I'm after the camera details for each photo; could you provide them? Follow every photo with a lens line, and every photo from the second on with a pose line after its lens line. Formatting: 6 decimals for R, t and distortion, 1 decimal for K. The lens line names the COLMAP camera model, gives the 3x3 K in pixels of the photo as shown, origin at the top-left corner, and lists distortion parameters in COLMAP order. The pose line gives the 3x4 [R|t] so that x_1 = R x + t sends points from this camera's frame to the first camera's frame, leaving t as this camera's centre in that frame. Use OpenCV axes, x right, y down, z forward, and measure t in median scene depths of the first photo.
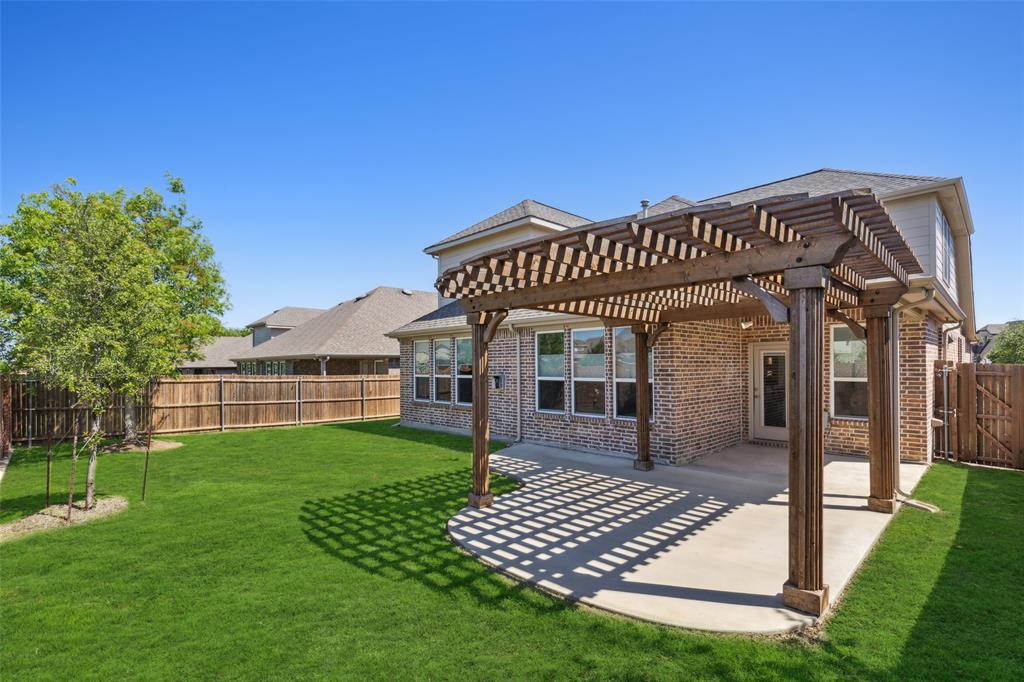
lens RADIAL K [[465.1, 0, 515.8], [0, 465.1, 366.7], [0, 0, 1]] dist [0.011231, -0.000643]
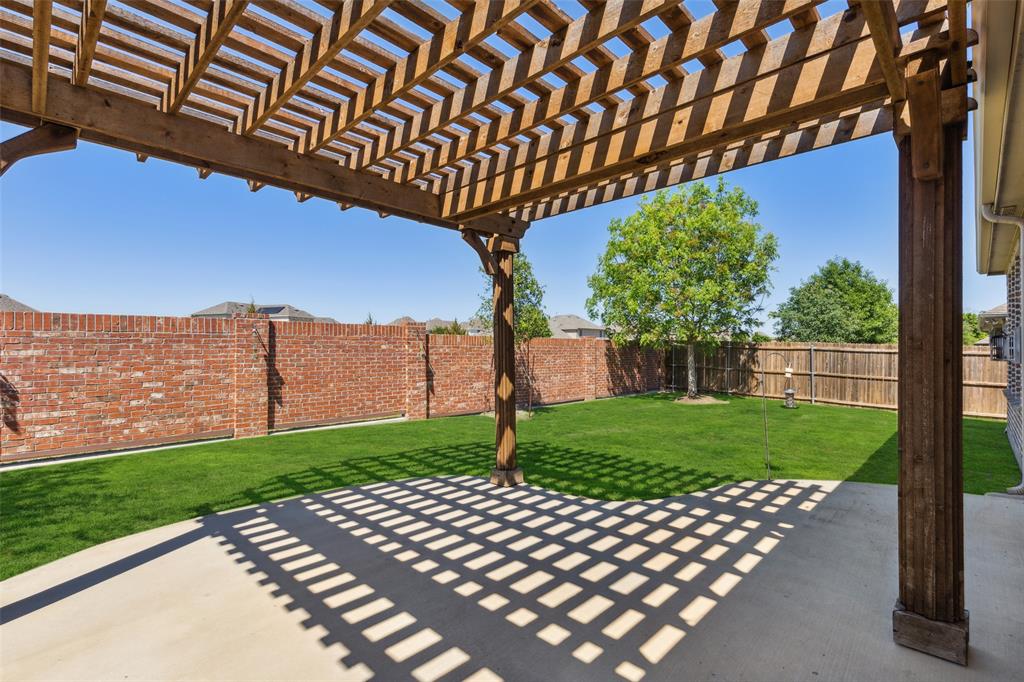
lens RADIAL K [[465.1, 0, 512.4], [0, 465.1, 342.7], [0, 0, 1]] dist [0.011231, -0.000643]
pose [[0.022903, -0.006479, -0.999717, 0.831863], [-0.002019, 0.999977, -0.006527, 0.075989], [0.999736, 0.002168, 0.022889, 1.150223]]
